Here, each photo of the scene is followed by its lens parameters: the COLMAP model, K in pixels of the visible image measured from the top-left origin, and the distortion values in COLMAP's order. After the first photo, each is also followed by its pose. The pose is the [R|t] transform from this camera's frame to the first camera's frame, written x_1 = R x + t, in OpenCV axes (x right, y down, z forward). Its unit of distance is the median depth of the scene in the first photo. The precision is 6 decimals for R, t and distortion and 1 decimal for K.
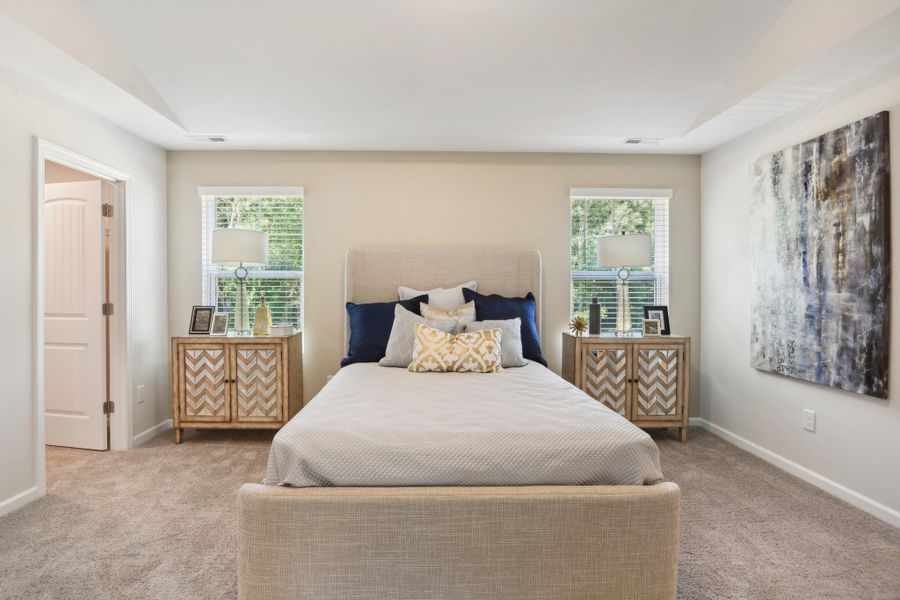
lens RADIAL K [[445.3, 0, 446.5], [0, 445.3, 290.1], [0, 0, 1]] dist [-0.020669, -0.000890]
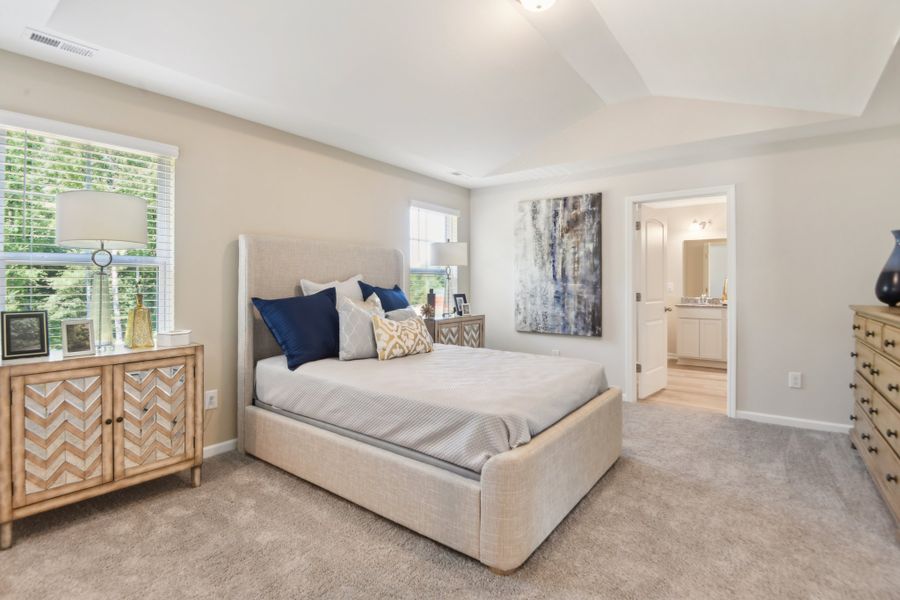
lens RADIAL K [[423.4, 0, 446.8], [0, 423.4, 288.4], [0, 0, 1]] dist [0.000665, -0.021144]
pose [[0.634052, -0.012044, 0.773196, -0.757786], [0.003120, 0.999910, 0.013017, 0.000163], [-0.773284, -0.005841, 0.634033, 0.247128]]
